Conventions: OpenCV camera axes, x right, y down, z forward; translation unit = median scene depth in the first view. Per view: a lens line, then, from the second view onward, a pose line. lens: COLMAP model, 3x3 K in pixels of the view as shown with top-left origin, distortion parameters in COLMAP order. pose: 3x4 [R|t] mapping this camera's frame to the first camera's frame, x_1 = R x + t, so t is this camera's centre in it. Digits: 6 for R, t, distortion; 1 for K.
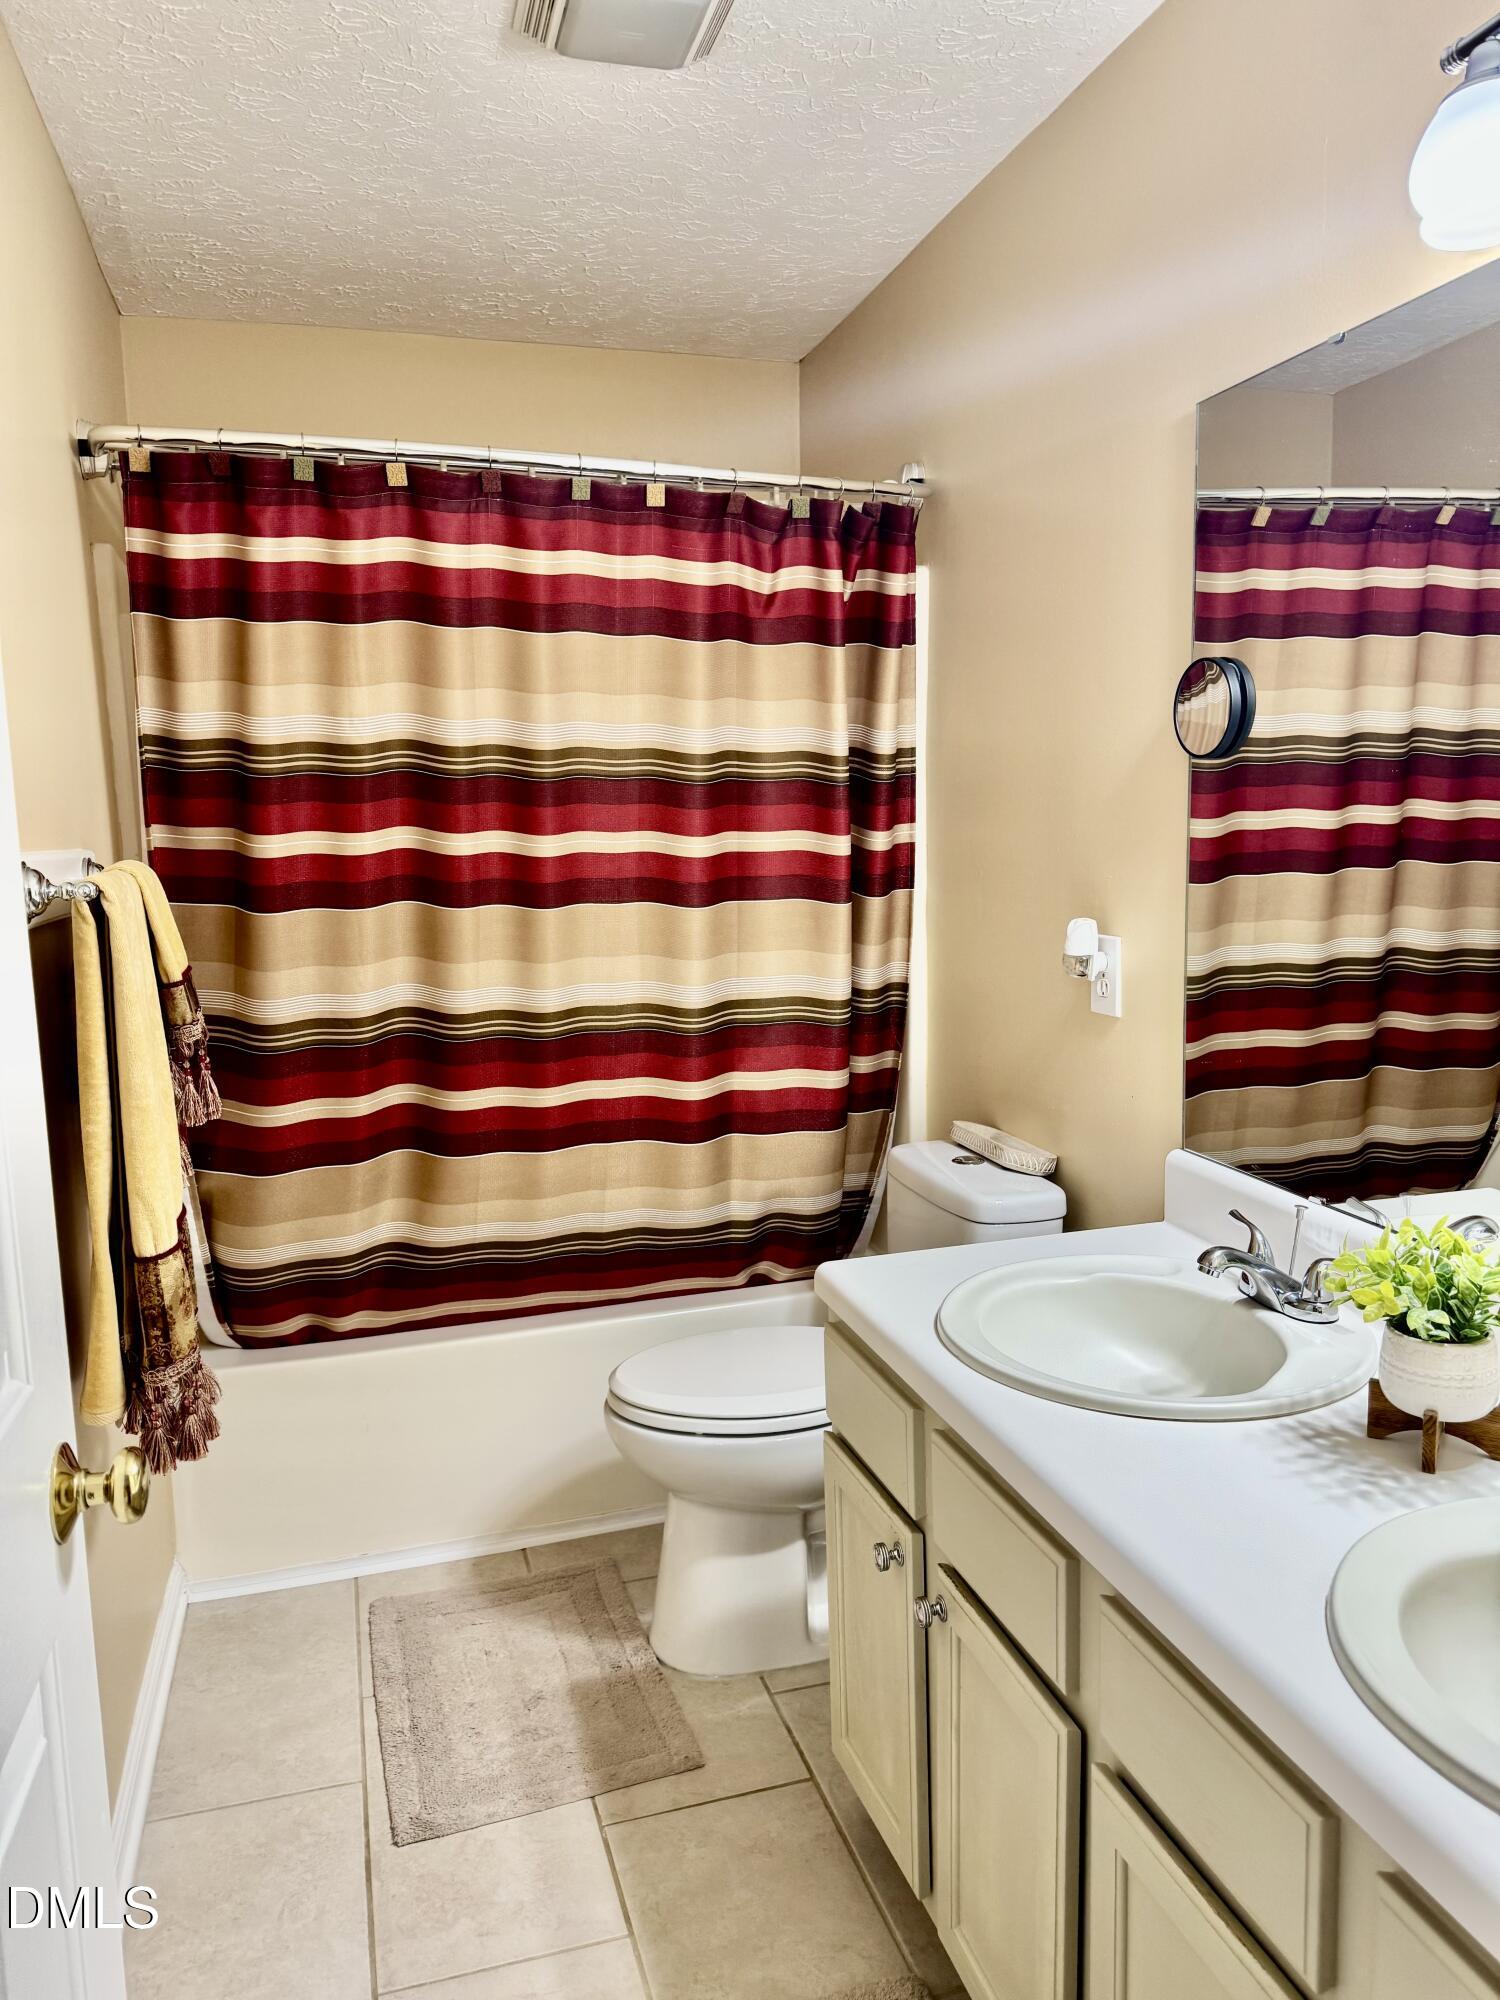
lens RADIAL K [[1410.7, 0, 750.0], [0, 1410.7, 1000.0], [0, 0, 1]] dist [0.009232, -0.001017]
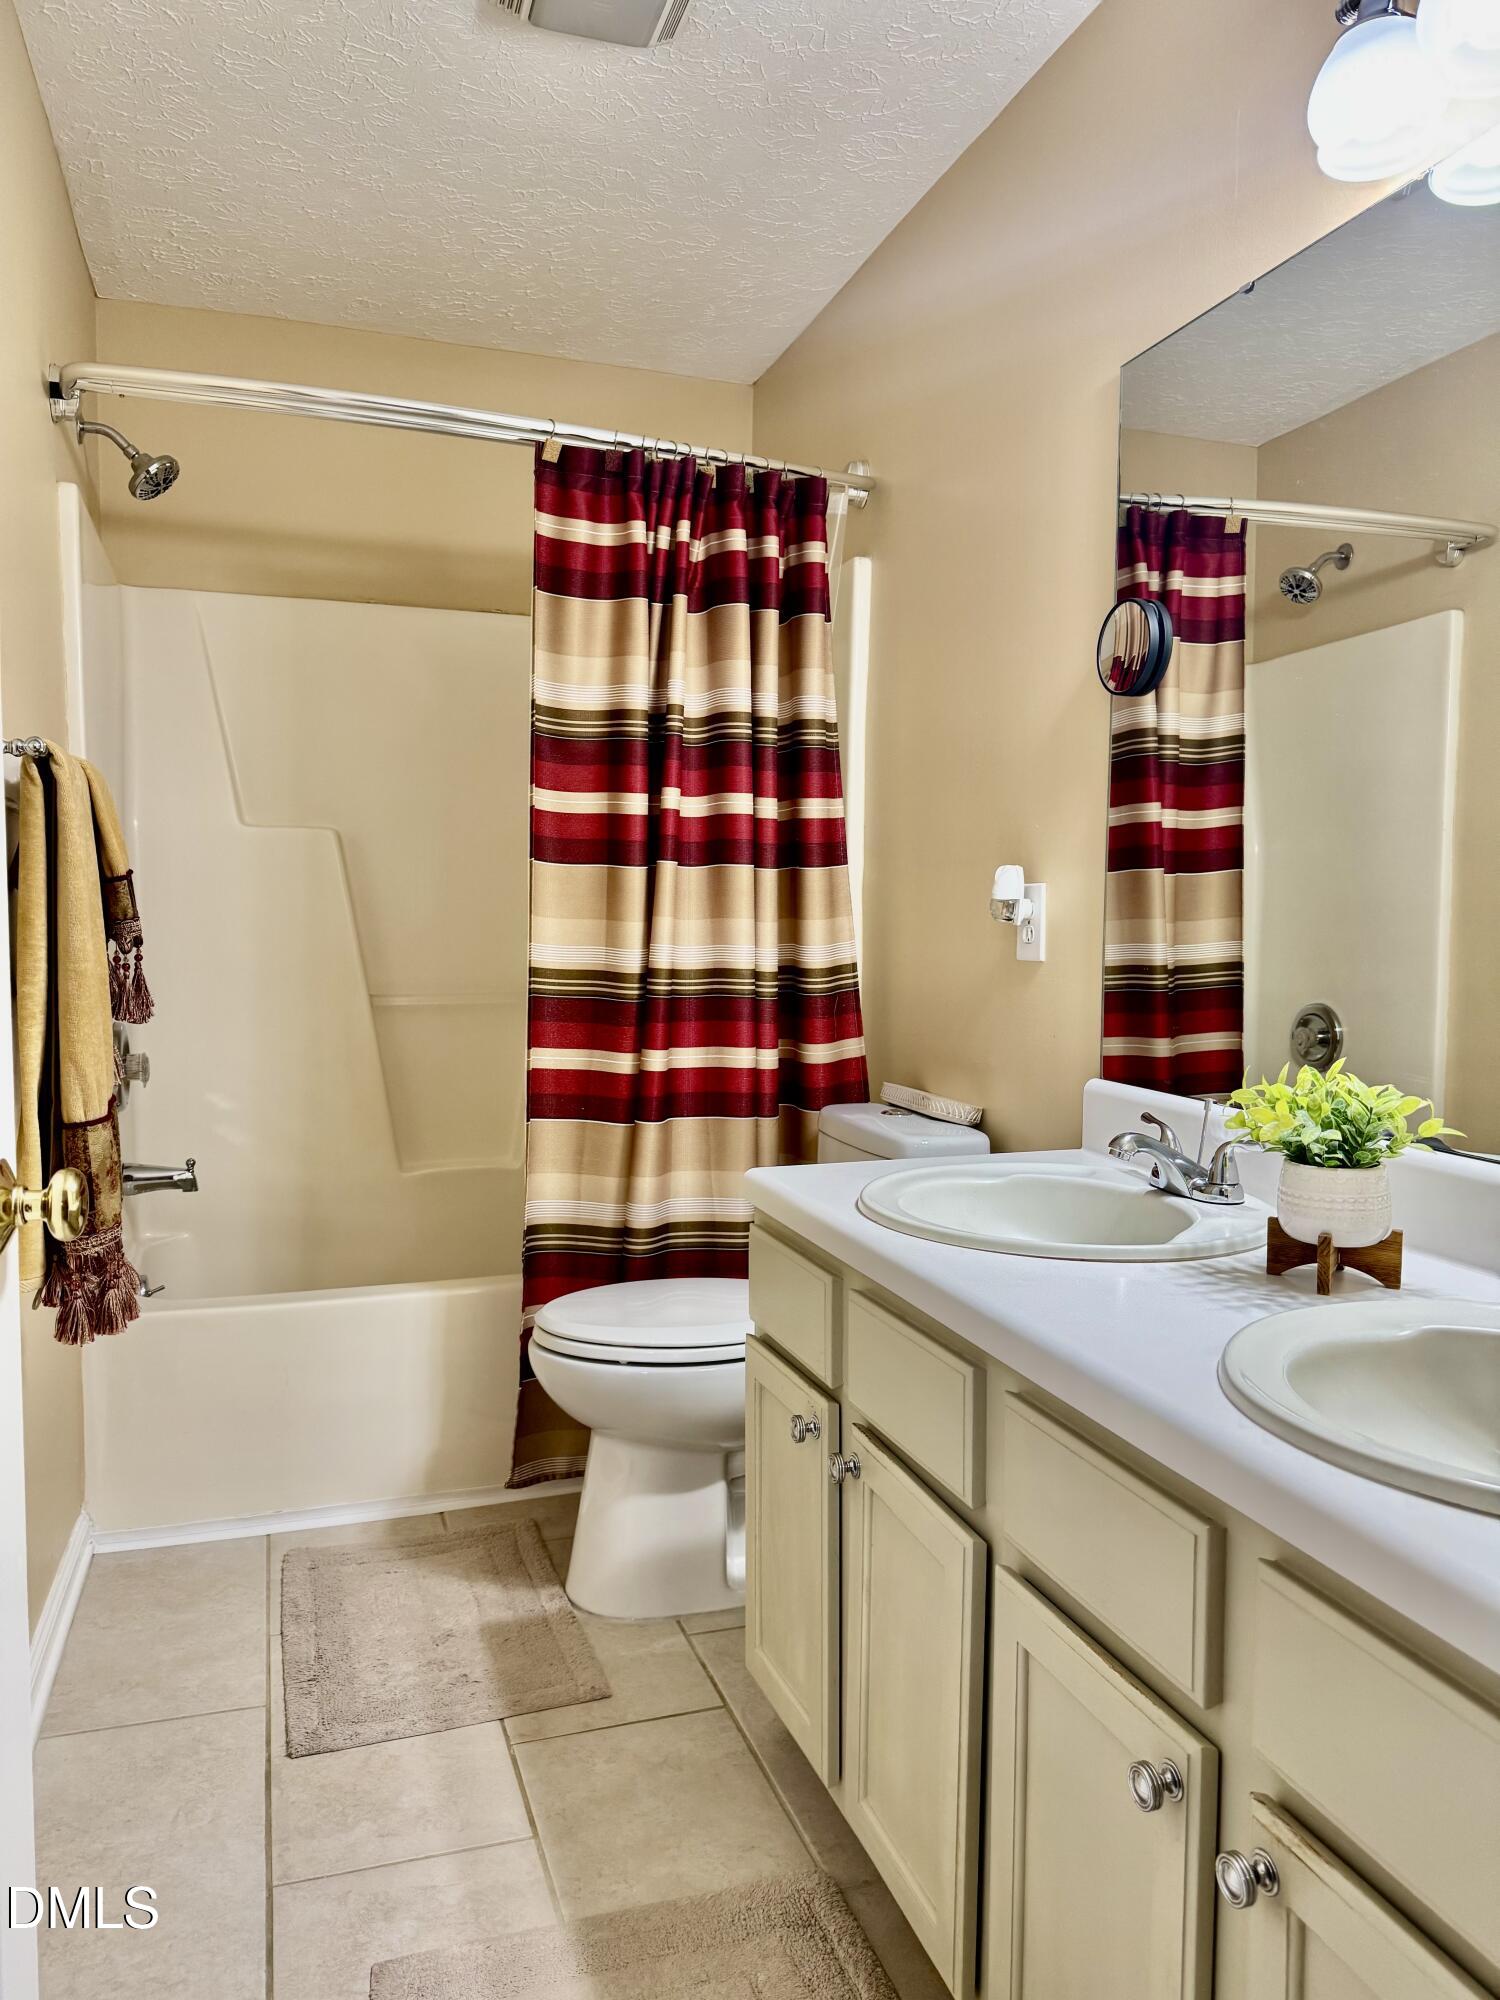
lens RADIAL K [[1409.9, 0, 743.4], [0, 1409.9, 1003.1], [0, 0, 1]] dist [0.011473, -0.000657]
pose [[0.998965, 0.029271, 0.034817, 0.008271], [-0.026915, 0.997437, -0.066291, 0.132357], [-0.036668, 0.065286, 0.997193, -0.021429]]
